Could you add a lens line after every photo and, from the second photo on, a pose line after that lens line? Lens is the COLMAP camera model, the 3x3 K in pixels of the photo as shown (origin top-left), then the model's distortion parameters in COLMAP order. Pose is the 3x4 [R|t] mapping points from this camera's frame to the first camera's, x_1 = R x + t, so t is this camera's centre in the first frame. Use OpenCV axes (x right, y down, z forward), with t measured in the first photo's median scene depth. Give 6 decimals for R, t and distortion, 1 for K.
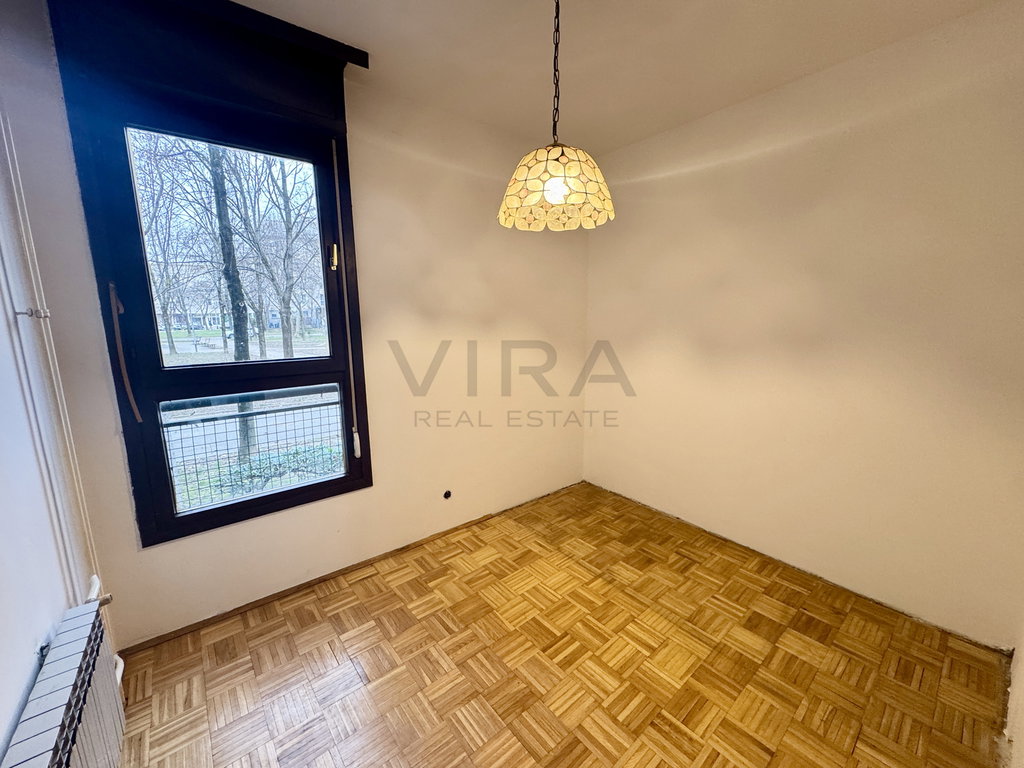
lens RADIAL K [[407.1, 0, 510.6], [0, 407.1, 385.2], [0, 0, 1]] dist [-0.002141, -0.000212]
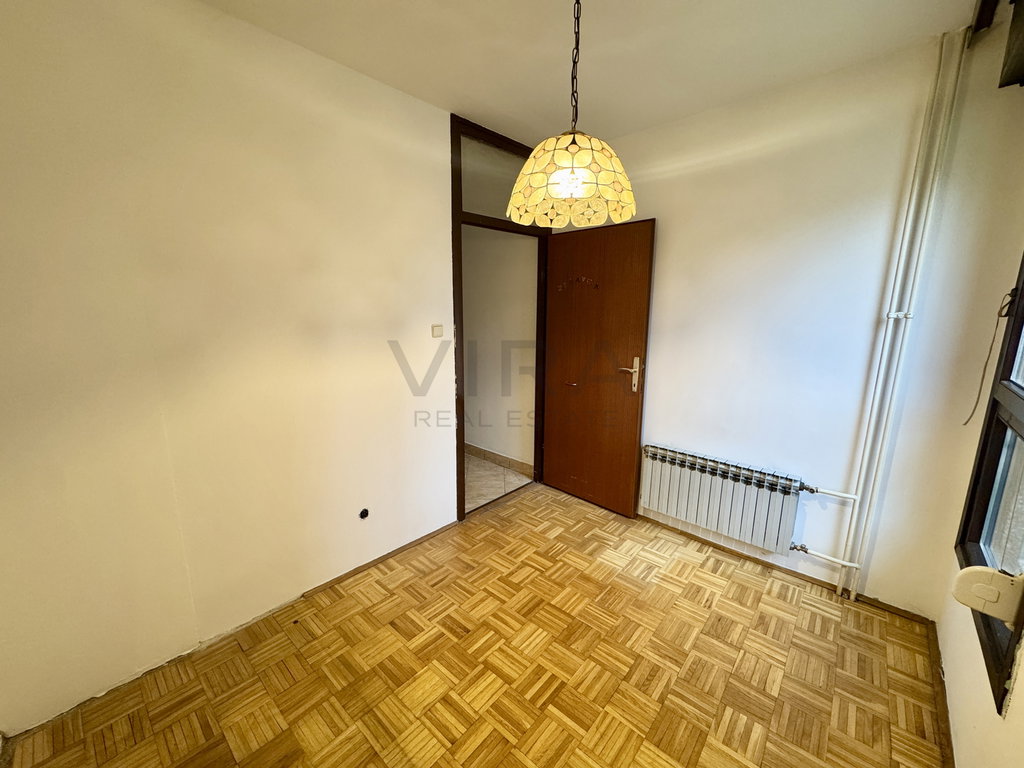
lens RADIAL K [[407.1, 0, 510.6], [0, 407.1, 385.2], [0, 0, 1]] dist [-0.002141, -0.000212]
pose [[-0.988101, 0.030960, -0.150659, 0.332424], [-0.026193, 0.931350, 0.363182, -0.322651], [0.151561, 0.362807, -0.919457, 1.660288]]
